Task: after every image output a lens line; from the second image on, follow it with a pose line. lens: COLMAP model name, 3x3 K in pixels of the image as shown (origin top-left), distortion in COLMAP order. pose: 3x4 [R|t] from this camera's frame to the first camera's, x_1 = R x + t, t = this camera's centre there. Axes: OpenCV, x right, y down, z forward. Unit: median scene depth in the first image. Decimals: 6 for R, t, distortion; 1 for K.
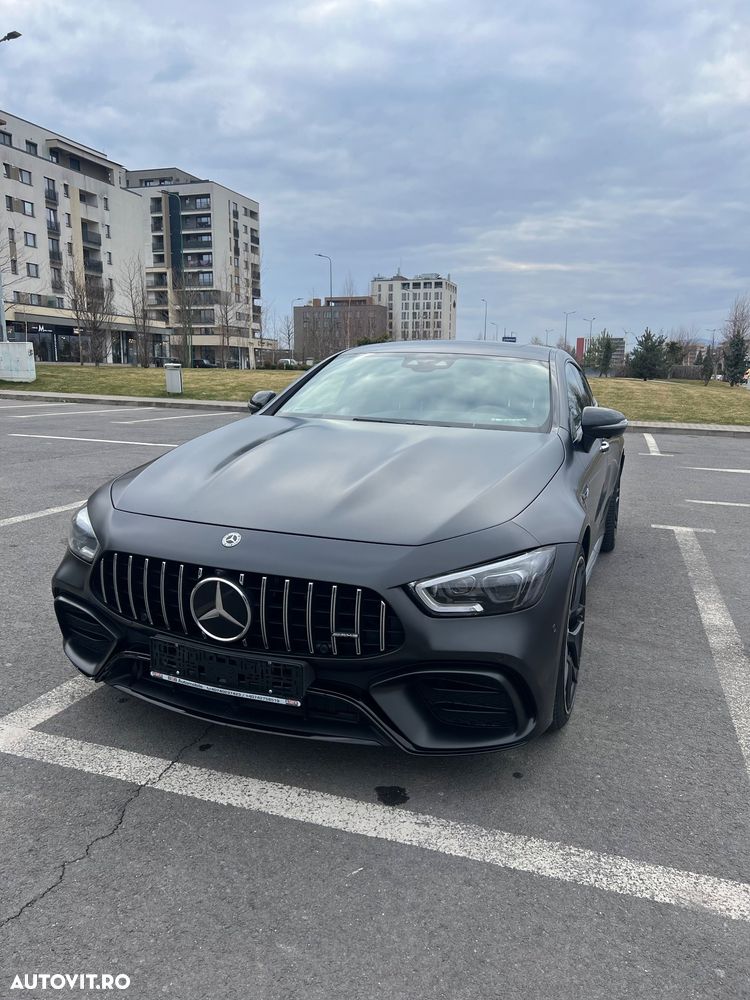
lens RADIAL K [[760.0, 0, 374.0], [0, 760.0, 502.2], [0, 0, 1]] dist [0.050136, -0.057204]
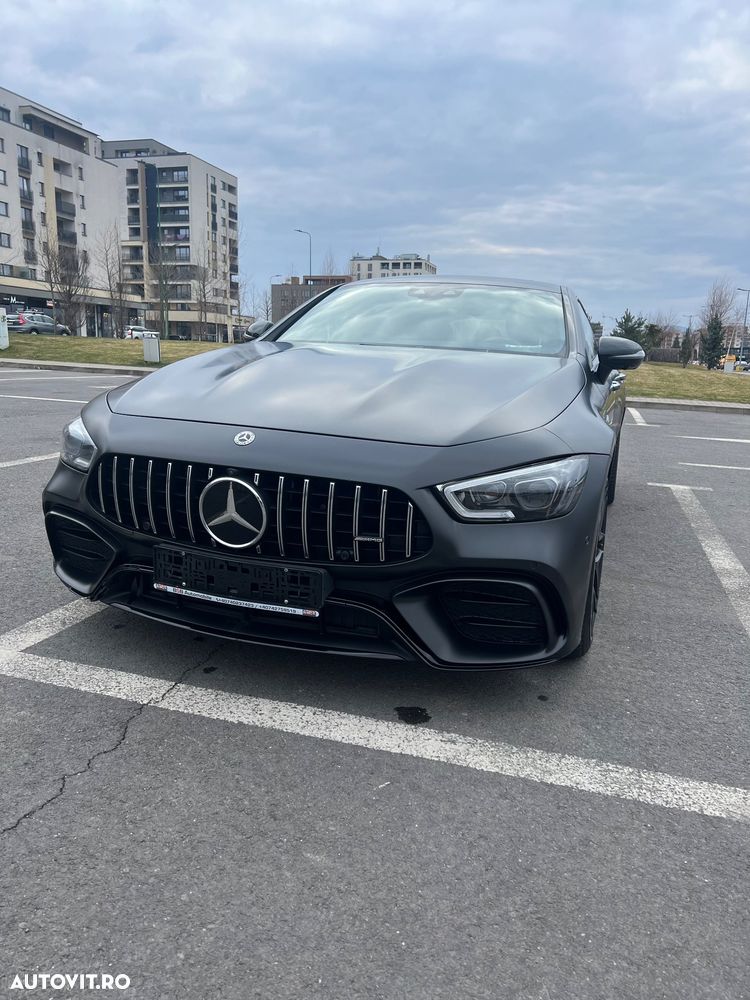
lens RADIAL K [[760.0, 0, 371.9], [0, 760.0, 499.0], [0, 0, 1]] dist [0.050136, -0.057204]
pose [[0.999504, 0.011572, 0.029304, -0.007108], [-0.012117, 0.999756, 0.018478, 0.012476], [-0.029083, -0.018824, 0.999400, 0.008700]]
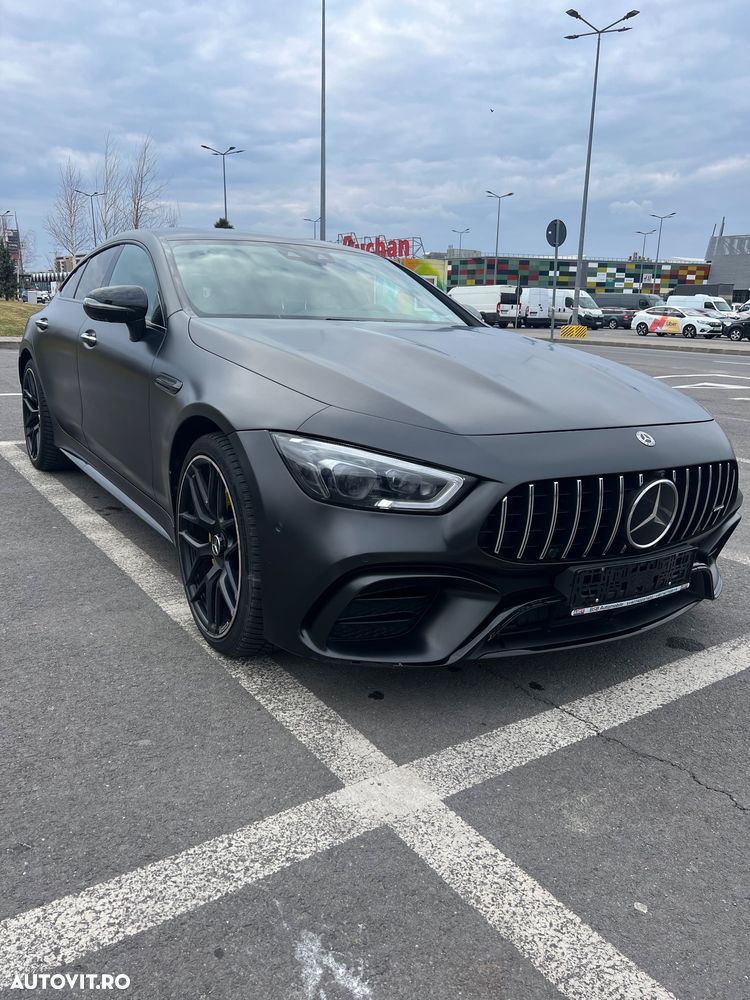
lens RADIAL K [[760.0, 0, 371.8], [0, 760.0, 502.6], [0, 0, 1]] dist [0.050136, -0.057204]
pose [[0.599837, -0.206695, 0.772964, -0.134507], [0.124288, 0.978401, 0.165180, -0.008411], [-0.790410, -0.003011, 0.612571, 0.082930]]
